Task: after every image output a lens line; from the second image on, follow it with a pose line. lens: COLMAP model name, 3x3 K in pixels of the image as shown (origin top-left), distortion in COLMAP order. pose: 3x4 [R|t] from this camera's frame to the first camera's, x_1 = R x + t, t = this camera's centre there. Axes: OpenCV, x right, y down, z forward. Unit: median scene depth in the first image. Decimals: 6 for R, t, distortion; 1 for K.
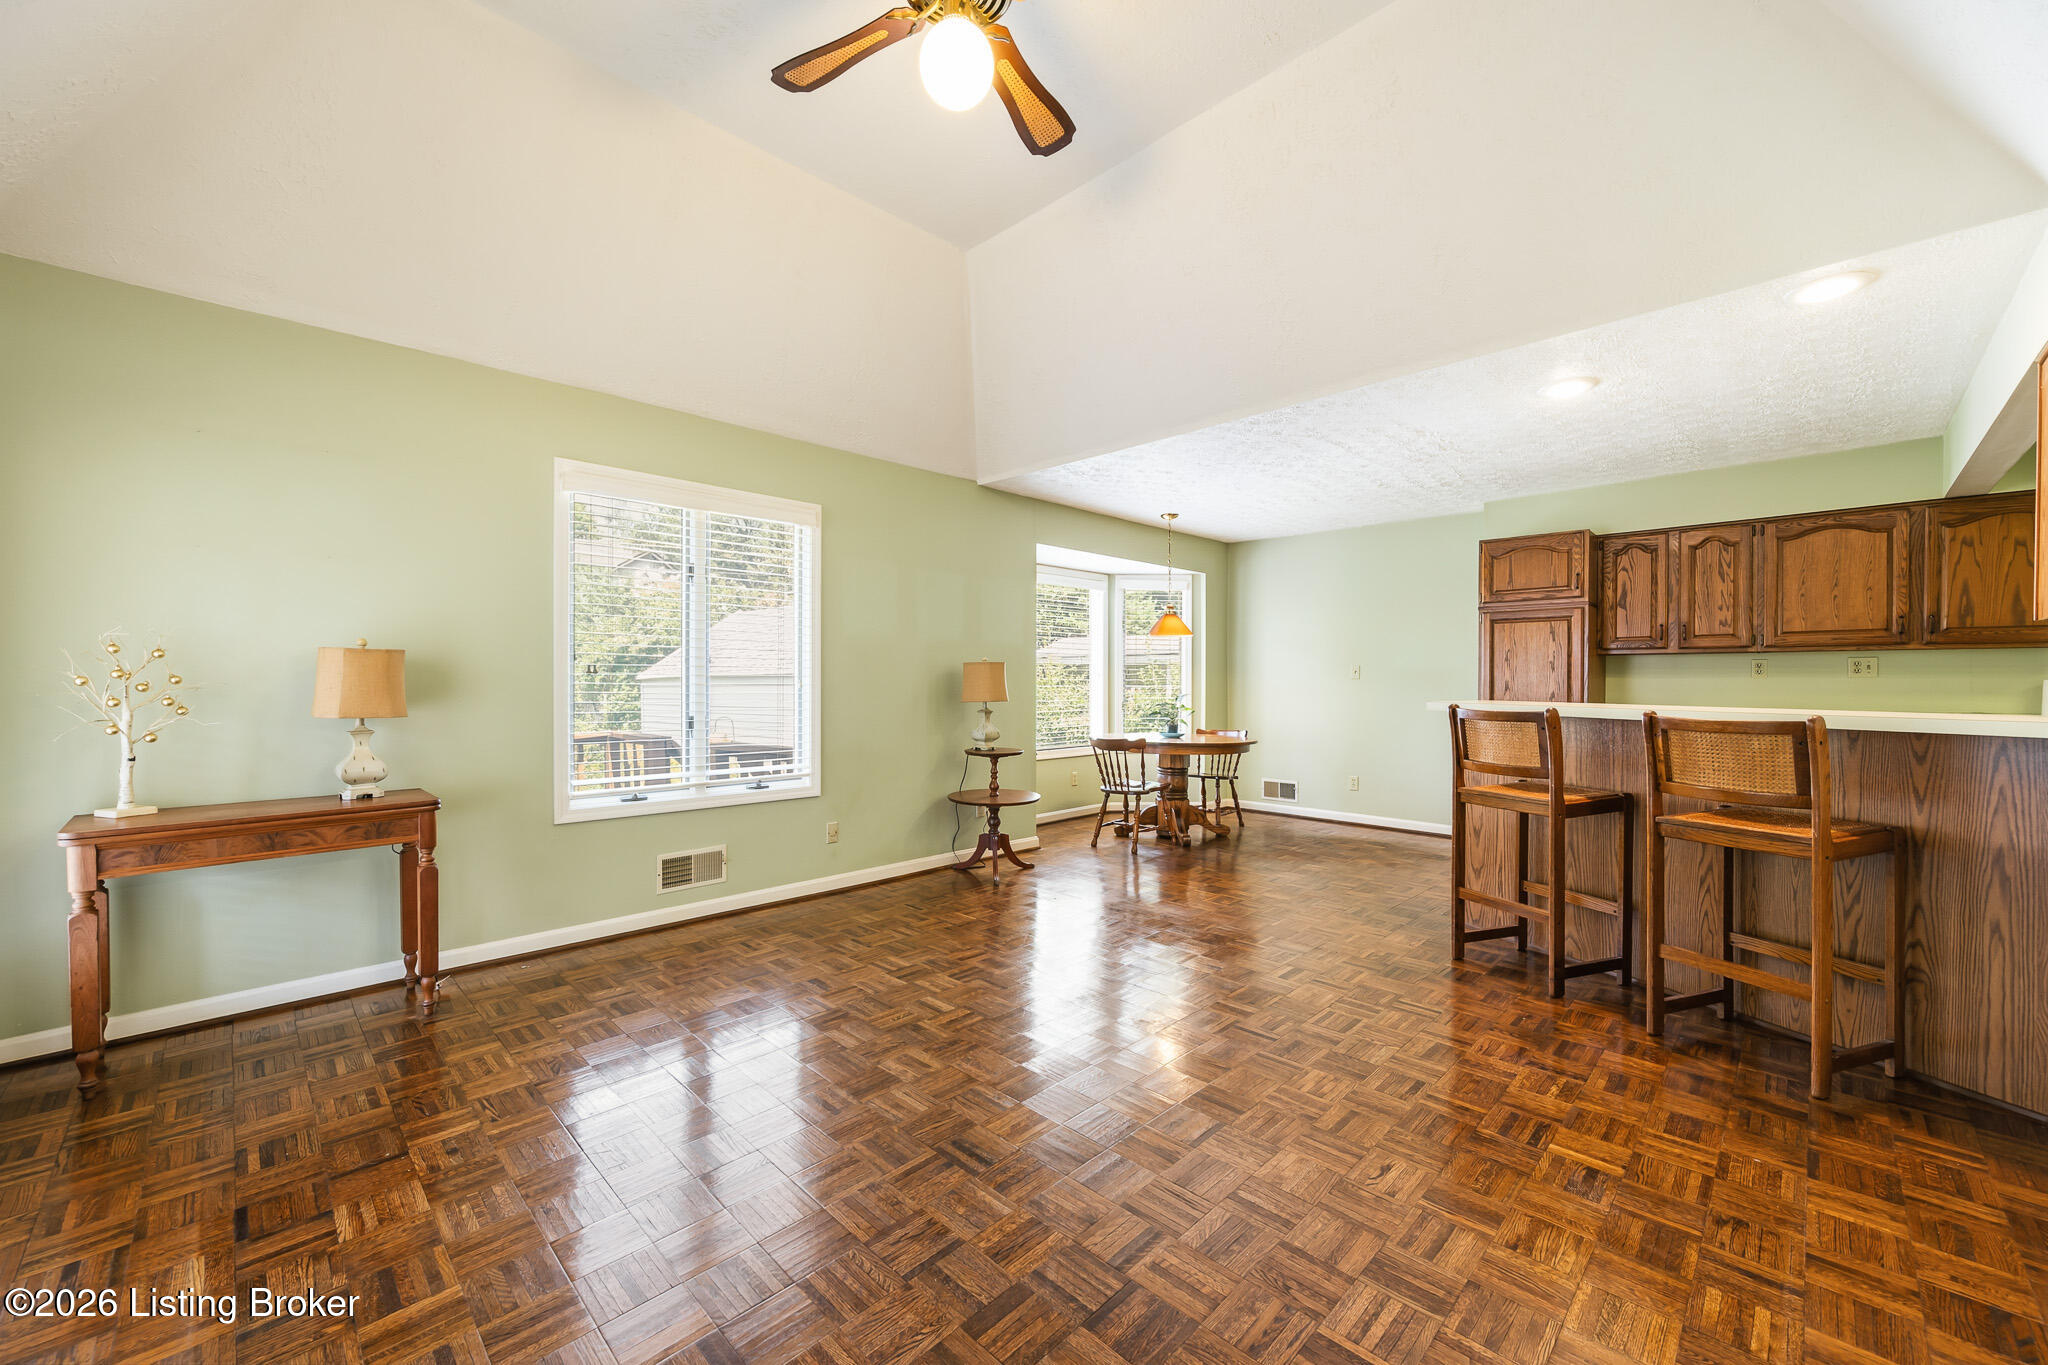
lens RADIAL K [[796.5, 0, 1021.1], [0, 796.5, 685.0], [0, 0, 1]] dist [0.000033, -0.000081]
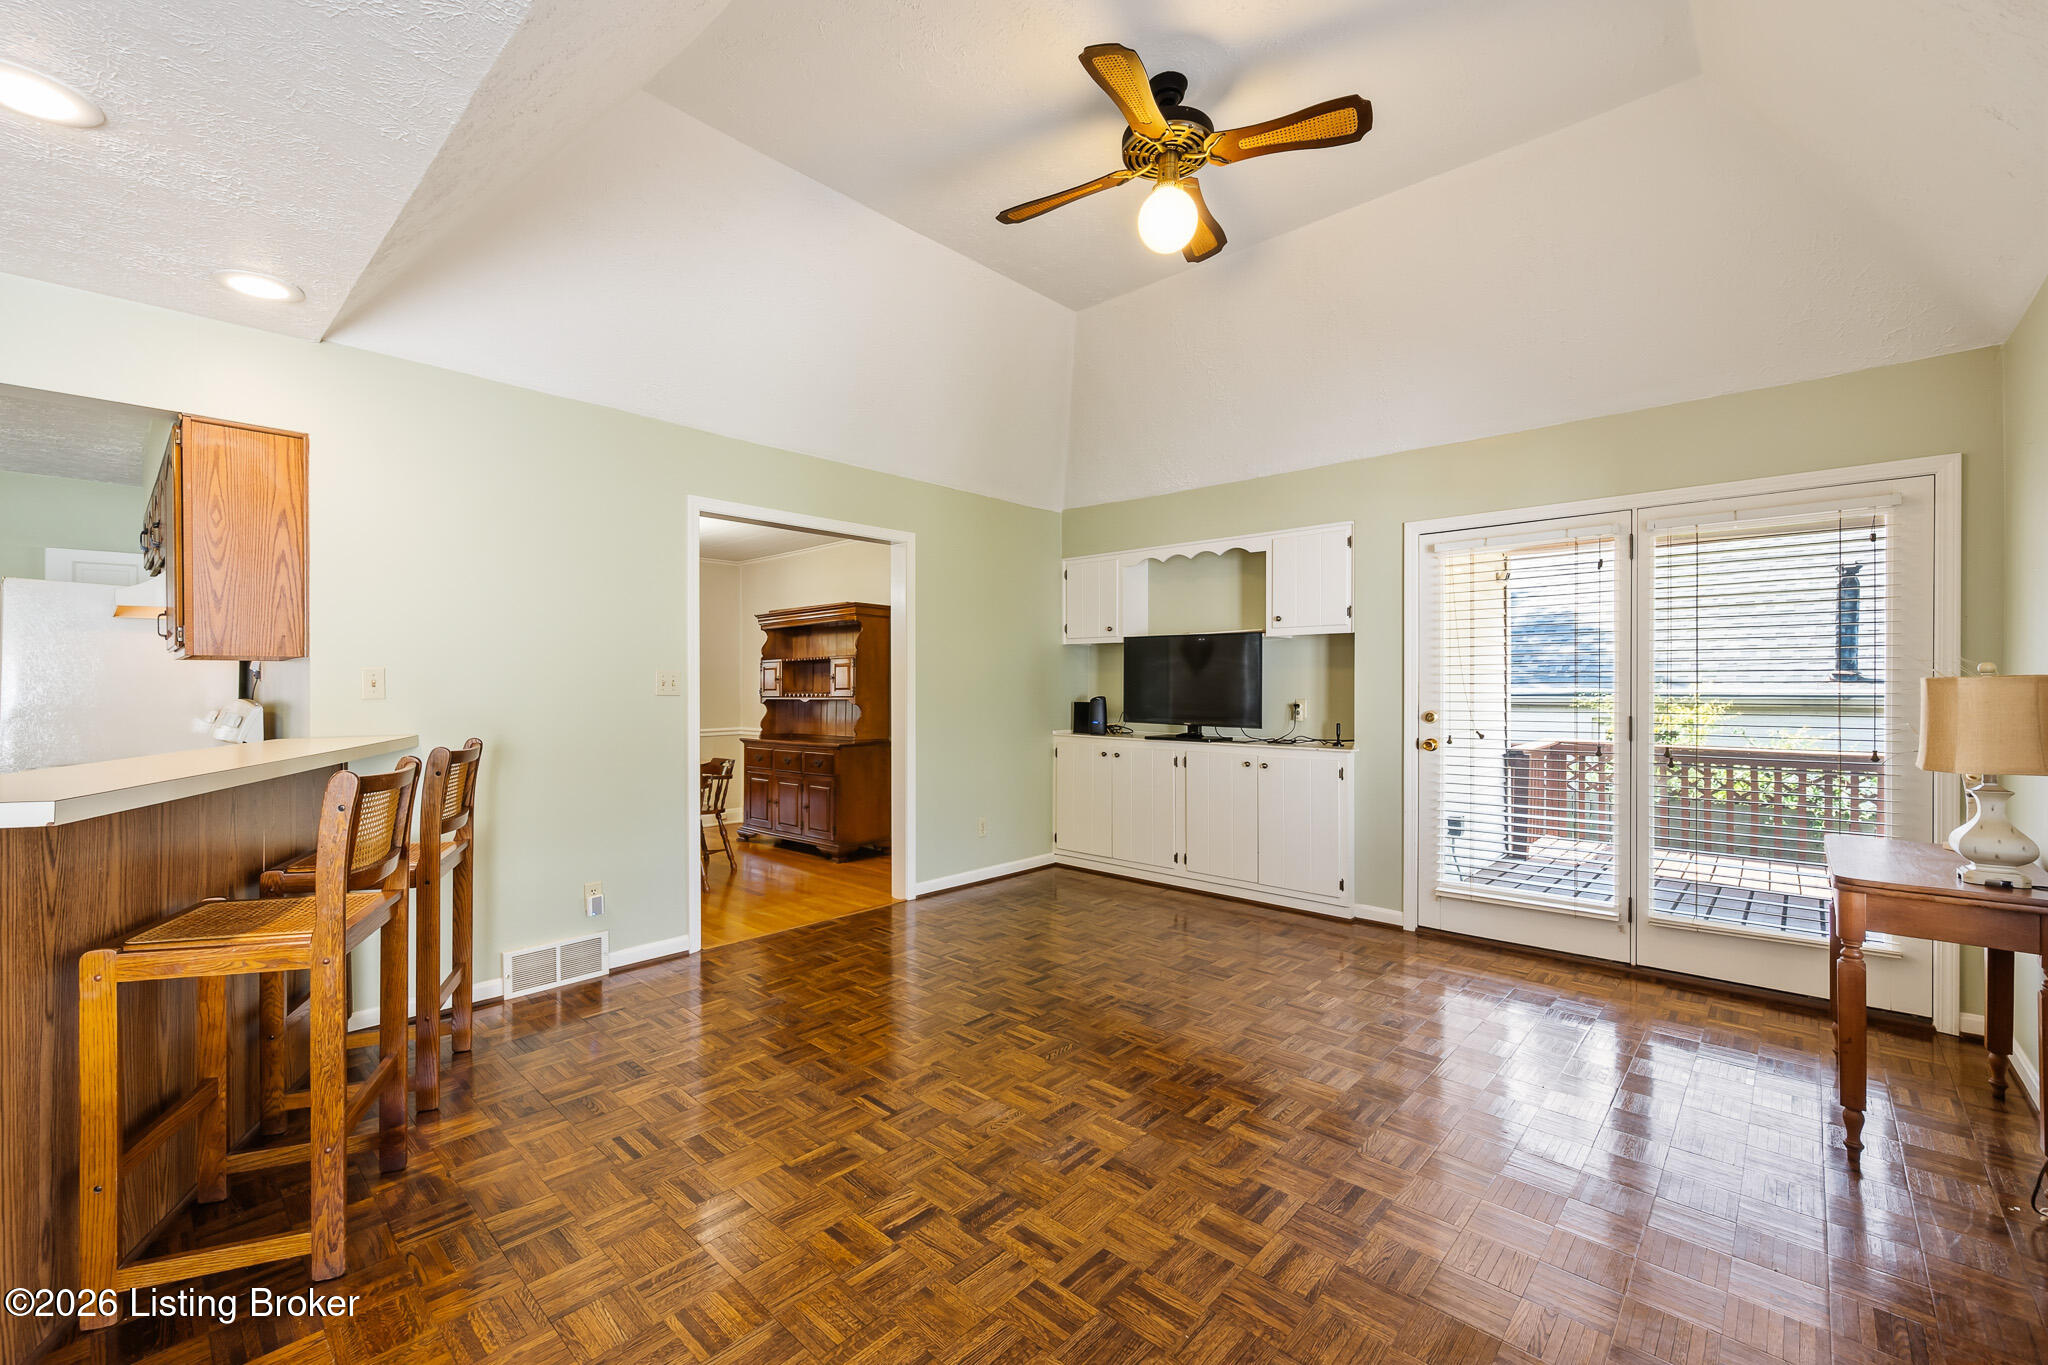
lens RADIAL K [[844.7, 0, 1020.9], [0, 844.7, 686.4], [0, 0, 1]] dist [0.001056, 0.000102]
pose [[-0.999402, -0.003990, -0.034359, 0.091213], [-0.004170, 0.999978, 0.005174, -0.023016], [0.034337, 0.005314, -0.999396, 1.076397]]
